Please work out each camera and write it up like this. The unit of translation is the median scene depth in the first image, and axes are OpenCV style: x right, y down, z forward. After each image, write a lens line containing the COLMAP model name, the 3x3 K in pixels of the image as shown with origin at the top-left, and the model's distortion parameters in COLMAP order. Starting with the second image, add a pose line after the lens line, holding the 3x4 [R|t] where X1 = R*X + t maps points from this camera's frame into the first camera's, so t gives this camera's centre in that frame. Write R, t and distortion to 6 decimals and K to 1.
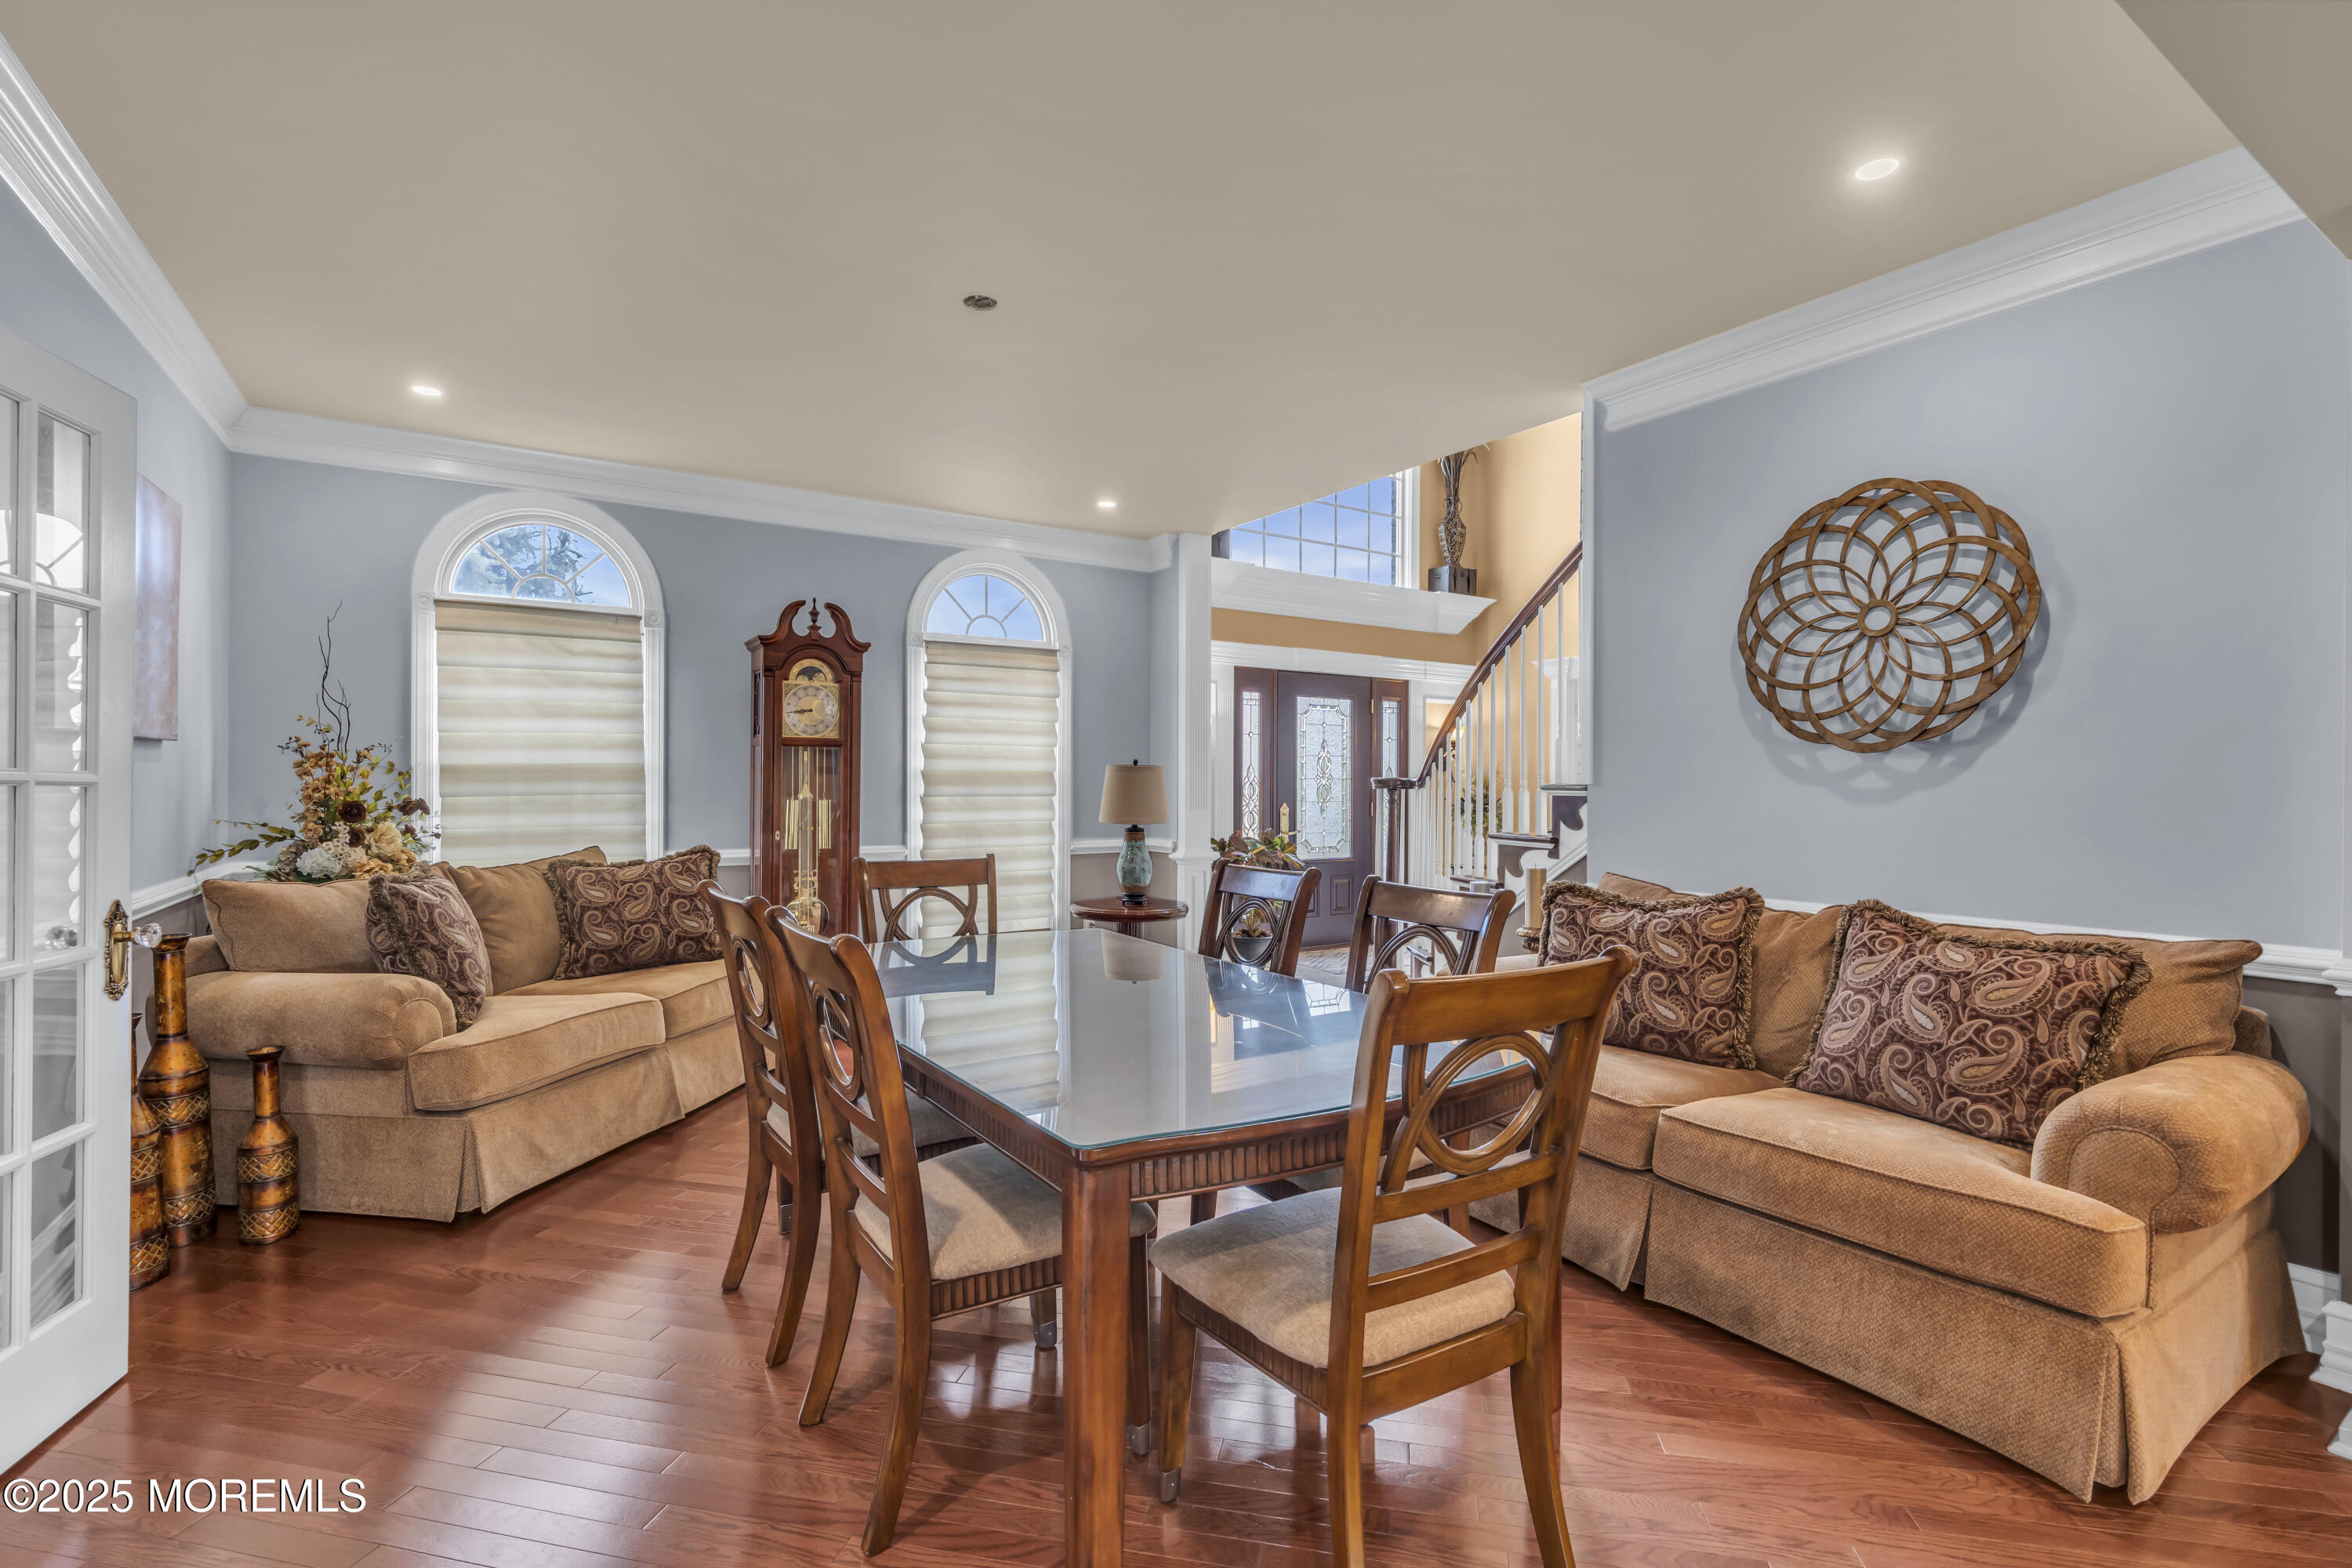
lens RADIAL K [[1048.0, 0, 1156.1], [0, 1048.0, 779.1], [0, 0, 1]] dist [-0.013116, 0.008768]
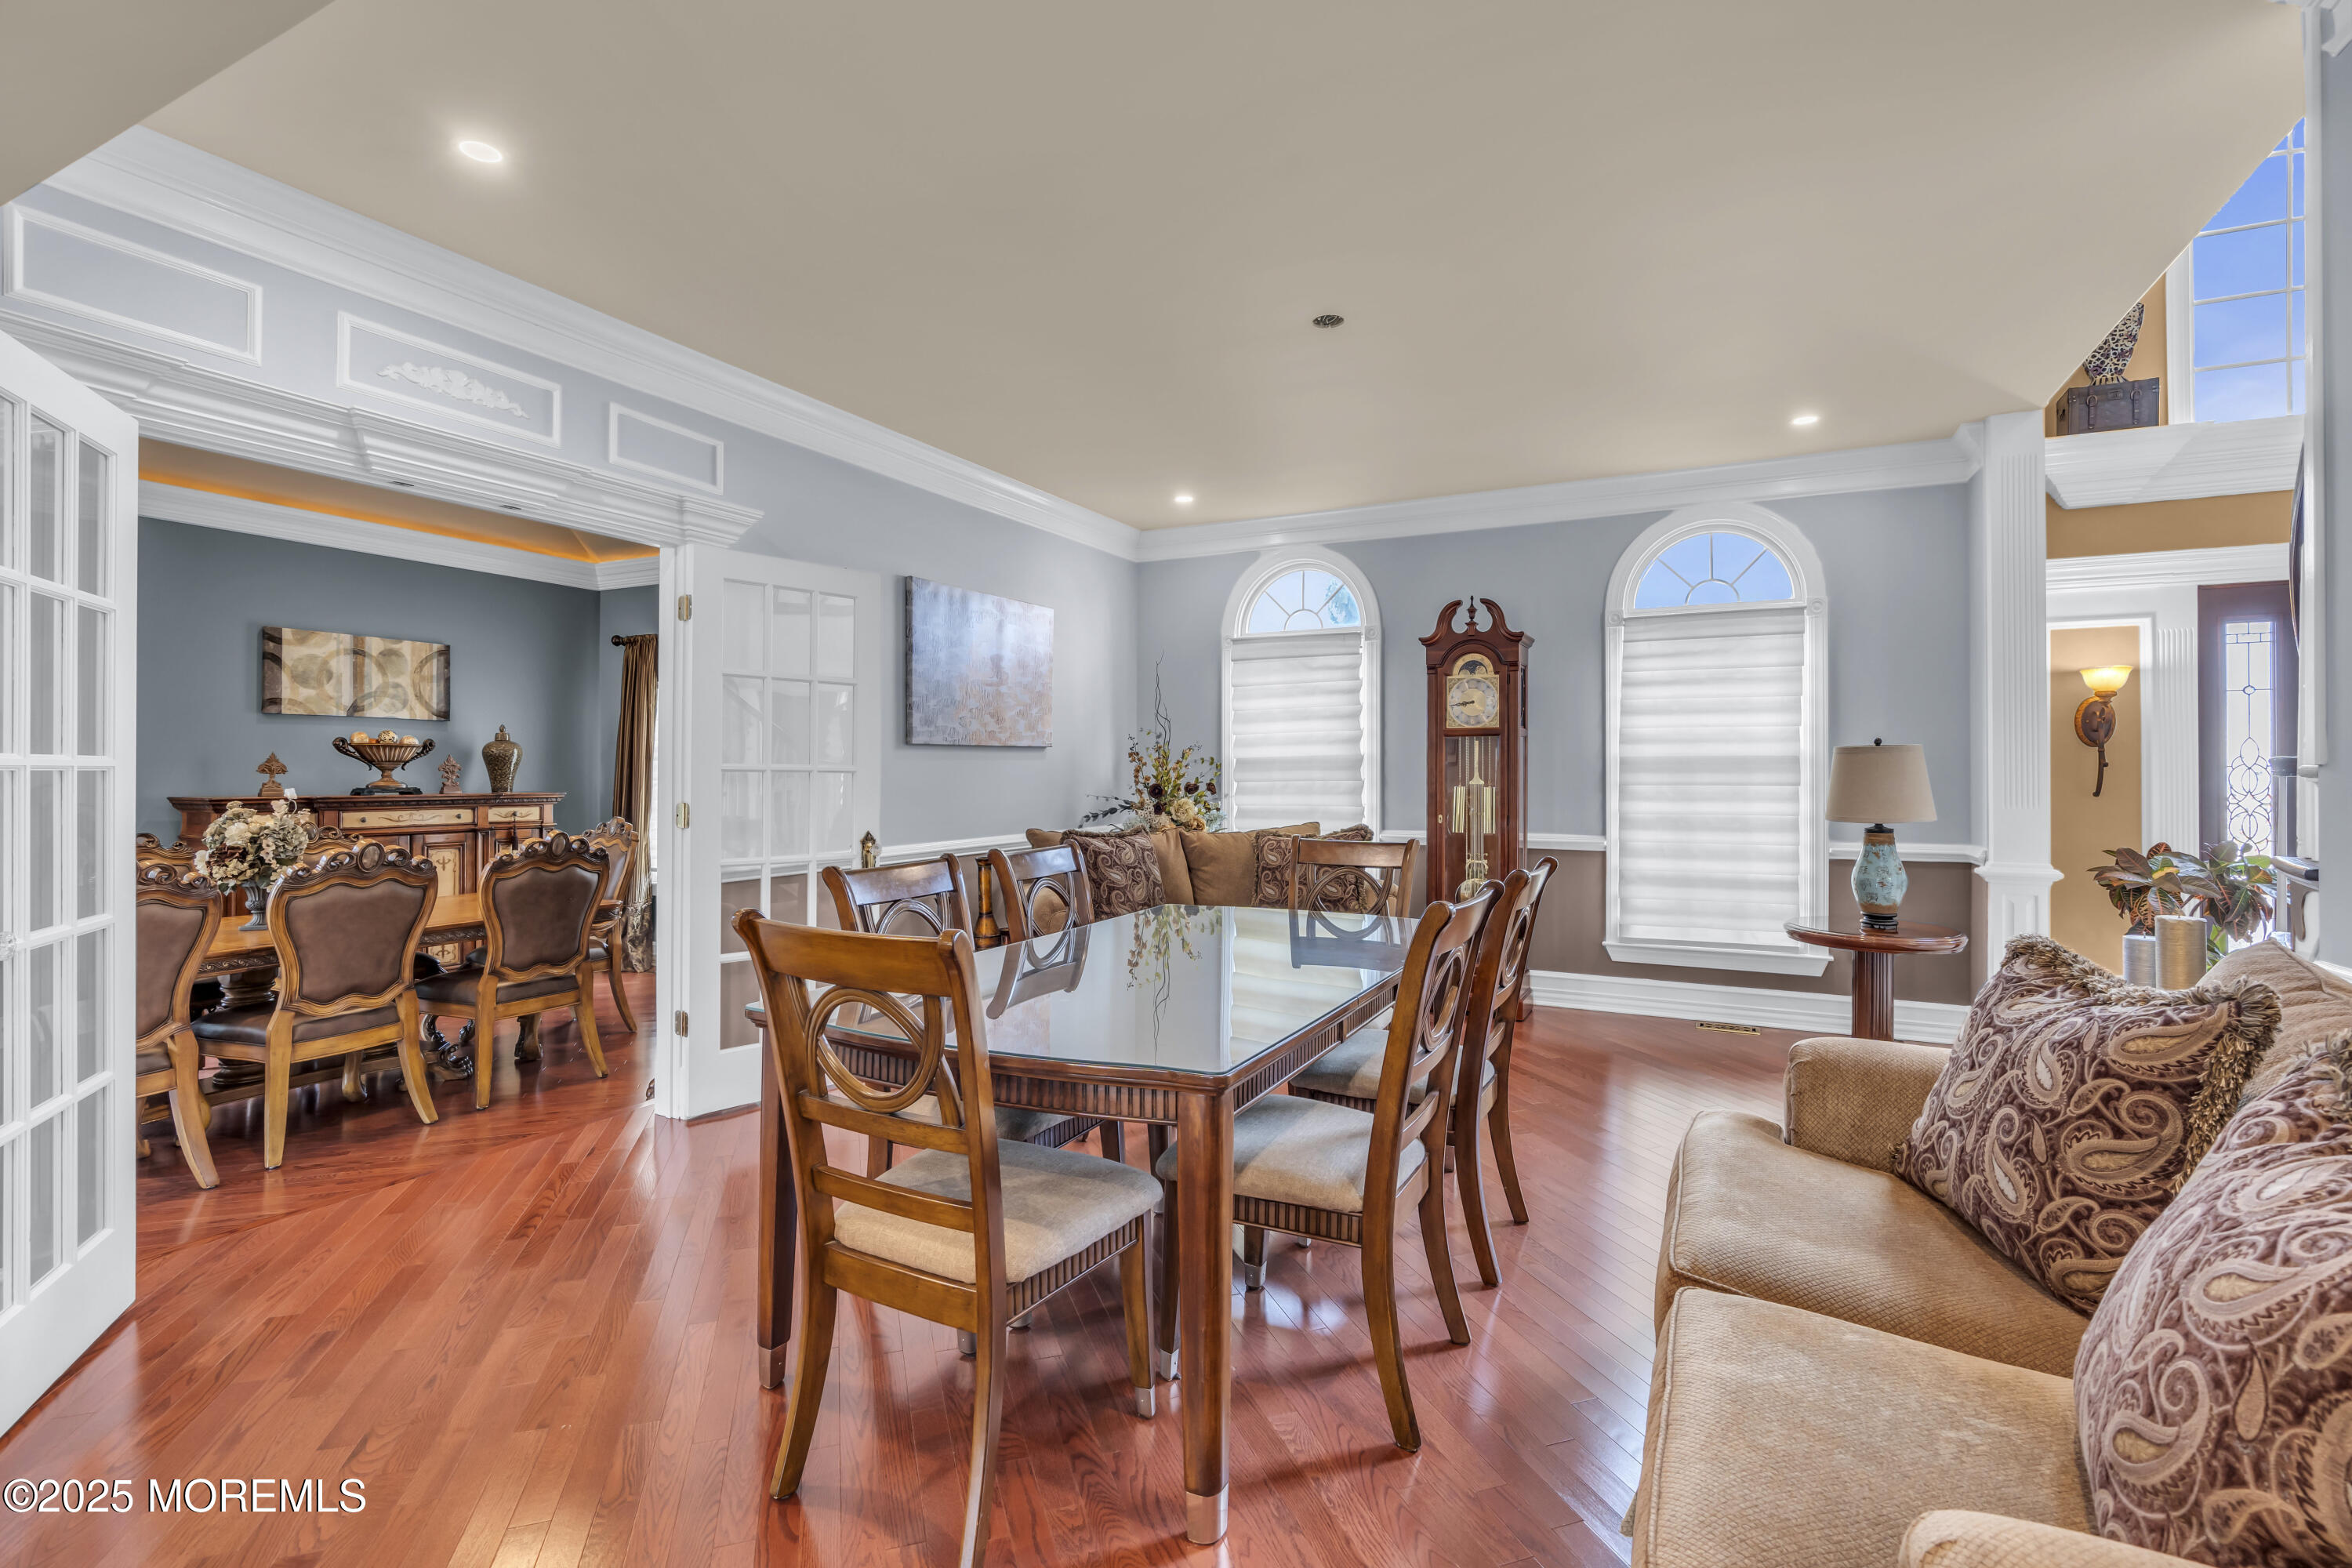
lens RADIAL K [[1042.0, 0, 1181.0], [0, 1042.0, 760.0], [0, 0, 1]] dist [-0.015115, 0.000087]
pose [[0.515569, -0.012990, -0.856750, 0.419976], [0.006065, 0.999915, -0.011511, 0.003333], [0.856827, 0.000739, 0.515604, 0.205241]]
